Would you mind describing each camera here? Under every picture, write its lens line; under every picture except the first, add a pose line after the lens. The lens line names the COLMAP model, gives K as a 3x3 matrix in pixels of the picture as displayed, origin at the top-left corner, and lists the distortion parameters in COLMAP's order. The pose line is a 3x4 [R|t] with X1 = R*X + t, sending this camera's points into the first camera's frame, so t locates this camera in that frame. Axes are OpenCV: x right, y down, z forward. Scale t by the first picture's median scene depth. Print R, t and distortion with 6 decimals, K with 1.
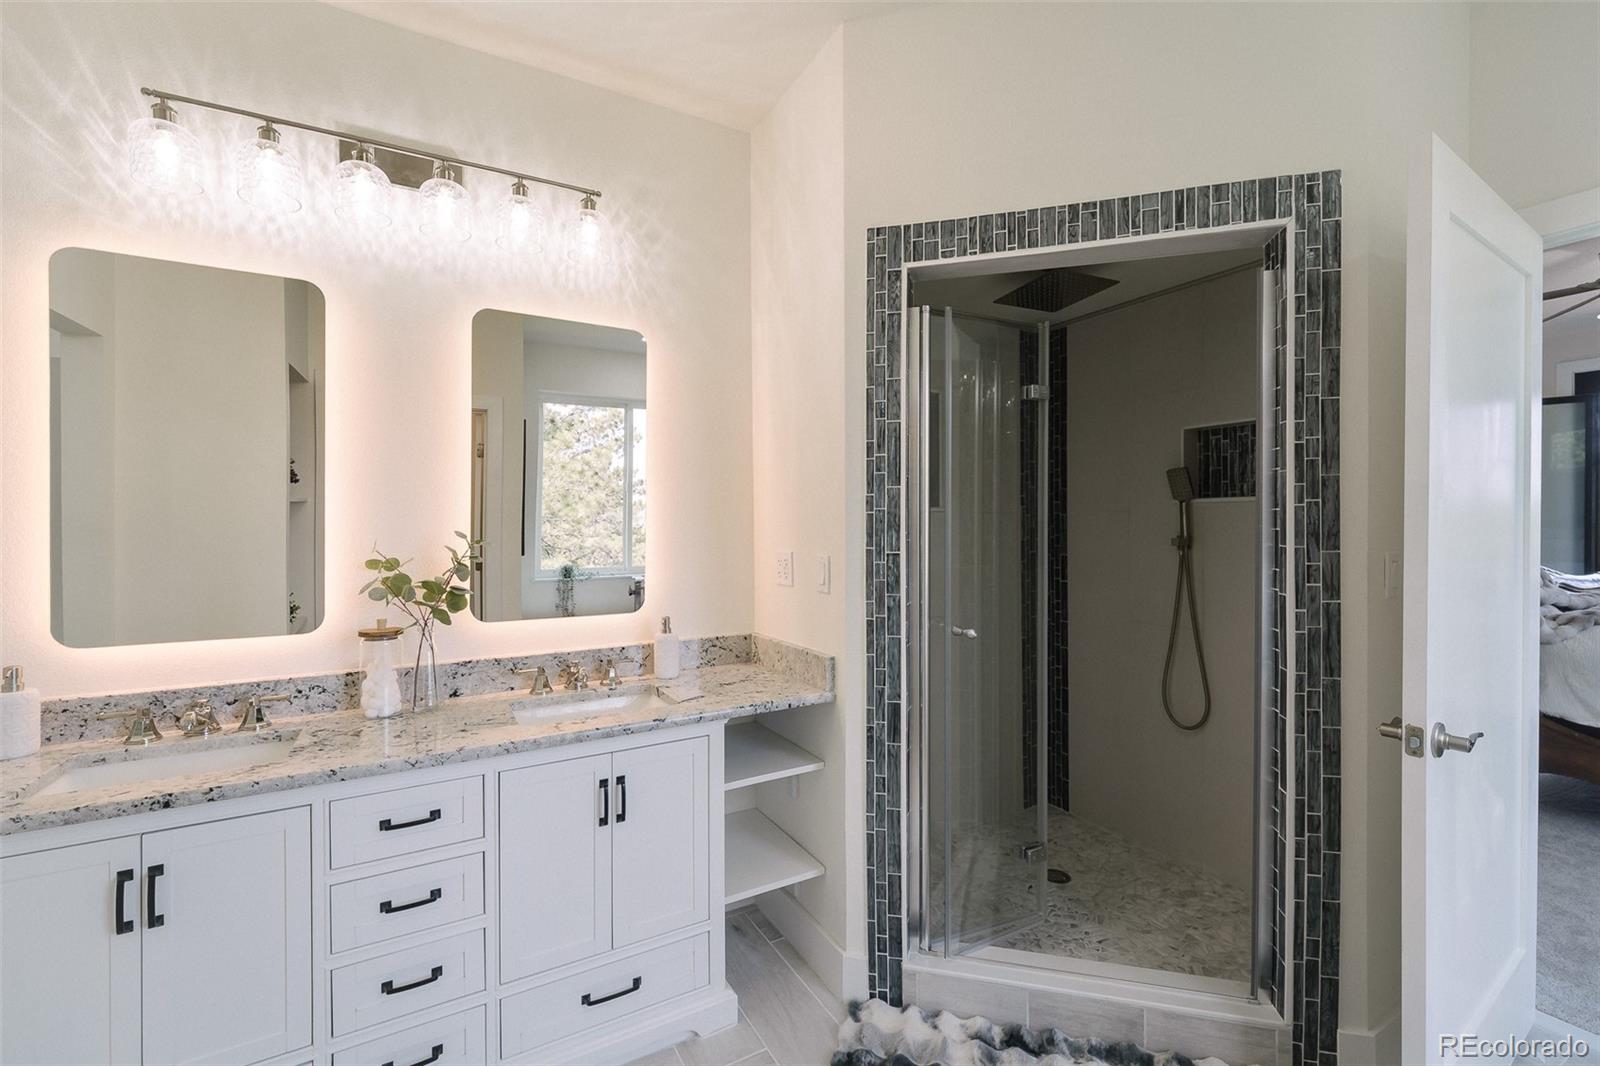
lens RADIAL K [[643.0, 0, 800.0], [0, 643.0, 533.0], [0, 0, 1]] dist [-0.029788, -0.000010]
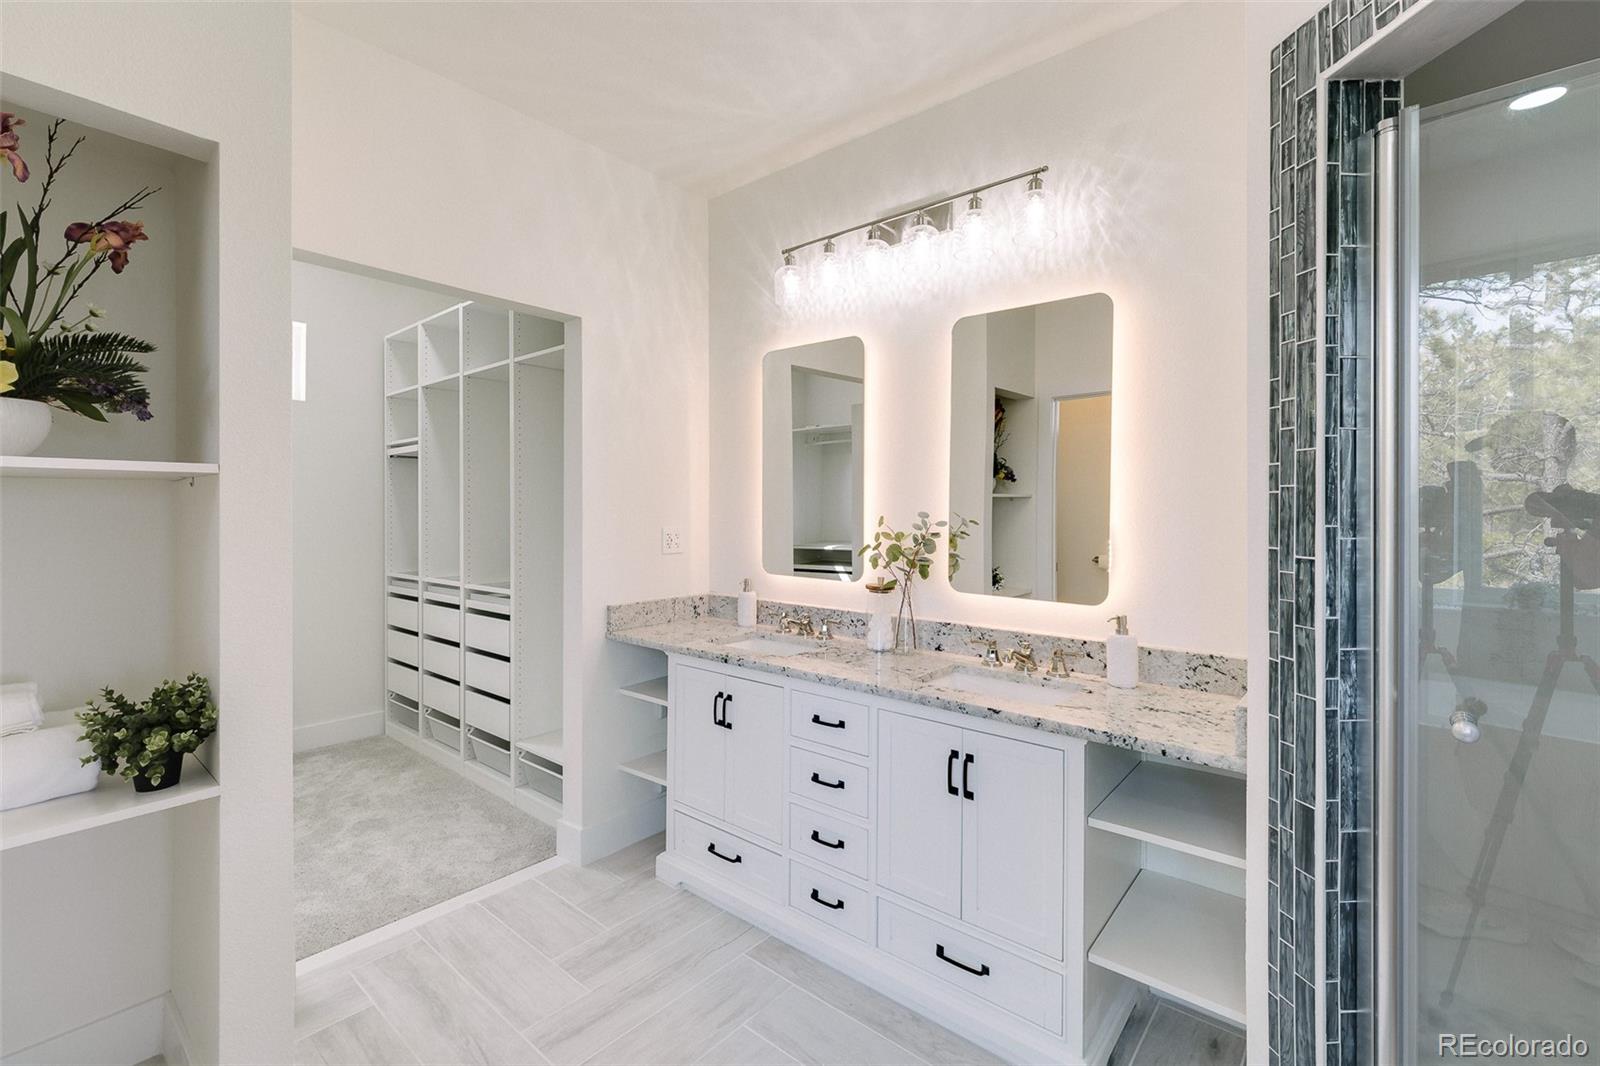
lens RADIAL K [[682.3, 0, 803.5], [0, 682.3, 497.9], [0, 0, 1]] dist [-0.027814, -0.000443]
pose [[0.336481, -0.003676, -0.941683, 0.580595], [-0.016593, 0.999814, -0.009832, -0.011843], [0.941544, 0.018934, 0.336358, 0.335280]]
